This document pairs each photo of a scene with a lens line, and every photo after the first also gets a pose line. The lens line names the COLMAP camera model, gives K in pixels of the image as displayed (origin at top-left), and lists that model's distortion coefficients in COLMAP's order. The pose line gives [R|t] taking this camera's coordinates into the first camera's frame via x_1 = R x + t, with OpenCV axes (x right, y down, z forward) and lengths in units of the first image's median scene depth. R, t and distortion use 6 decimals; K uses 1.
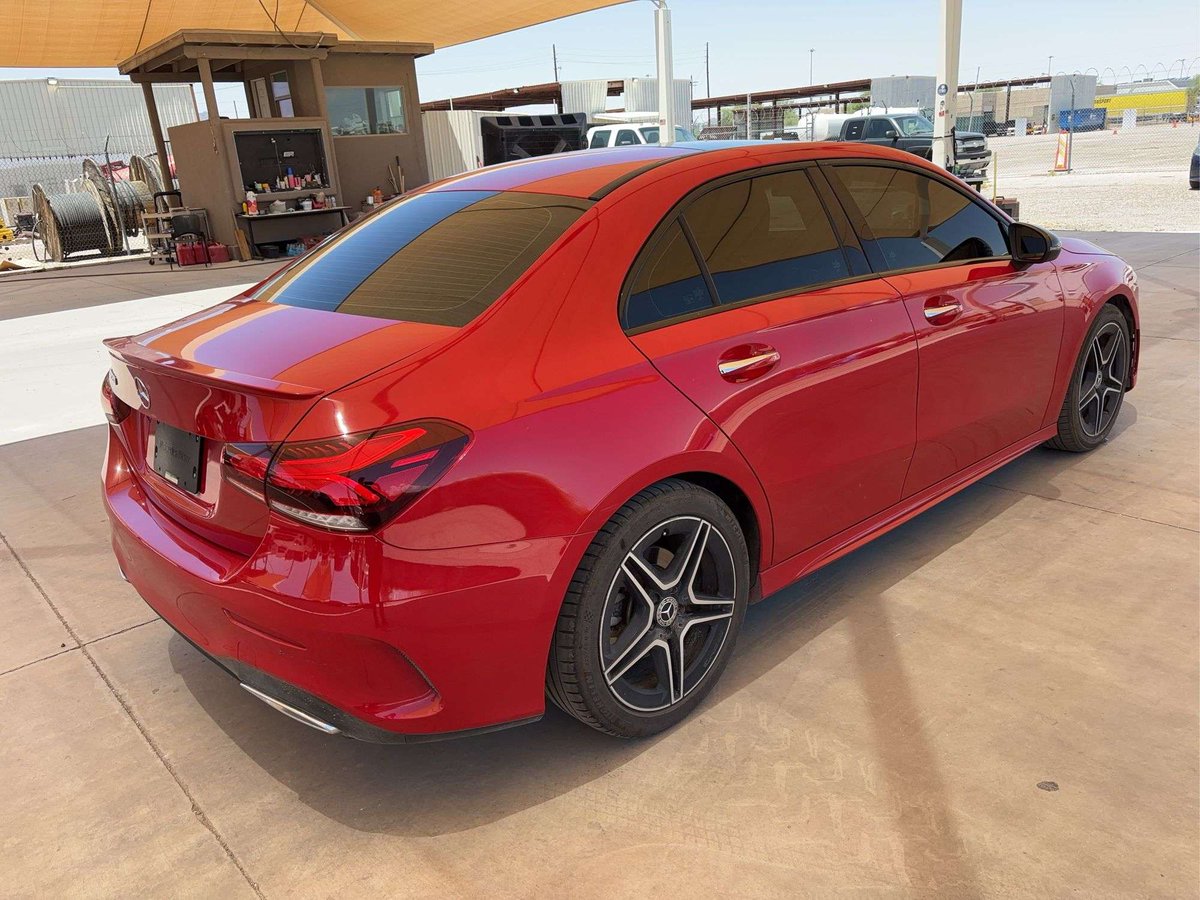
lens RADIAL K [[835.8, 0, 600.0], [0, 835.8, 450.0], [0, 0, 1]] dist [0.038815, -0.003639]
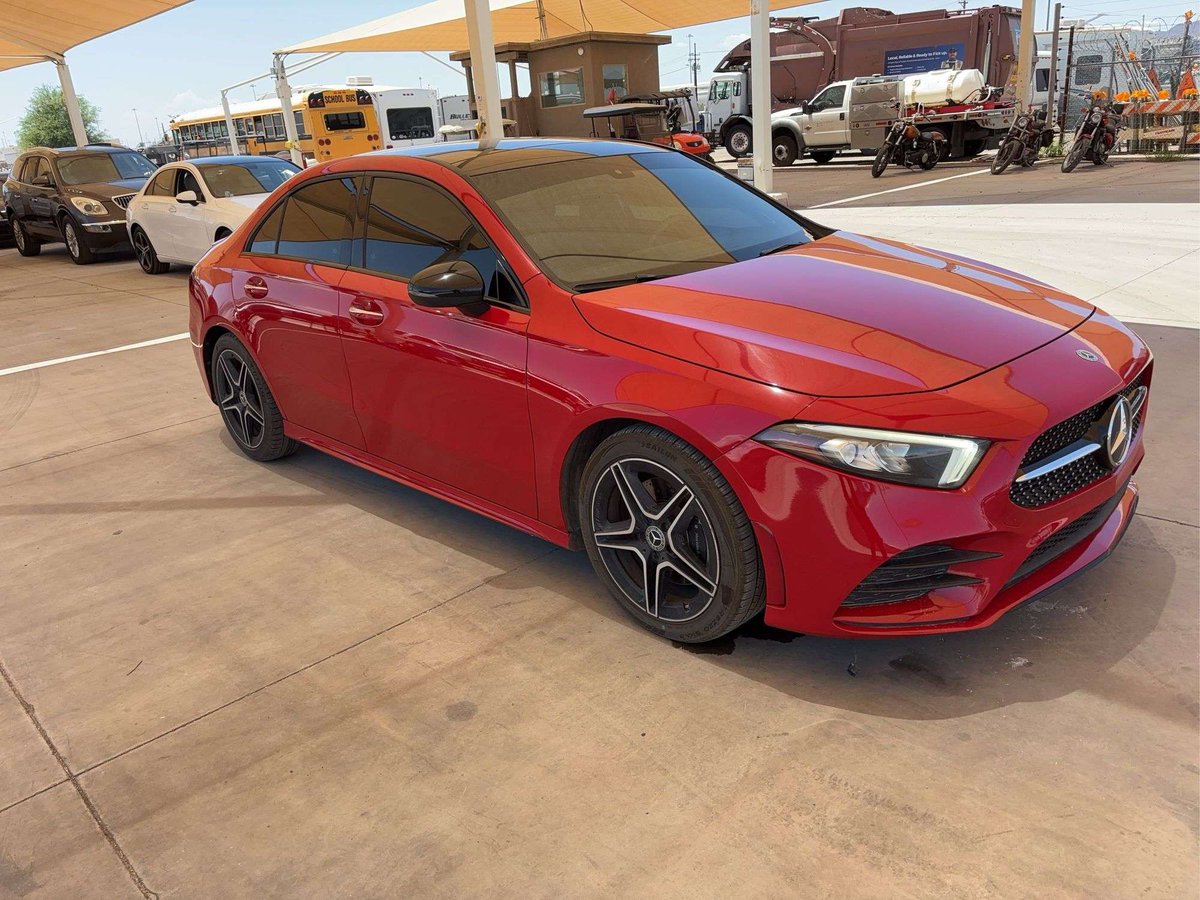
lens RADIAL K [[835.8, 0, 600.0], [0, 835.8, 450.0], [0, 0, 1]] dist [0.038815, -0.003639]
pose [[0.127421, 0.471020, -0.872871, 1.499477], [-0.208733, 0.873070, 0.440657, -0.580792], [0.969636, 0.126048, 0.209565, 1.063023]]
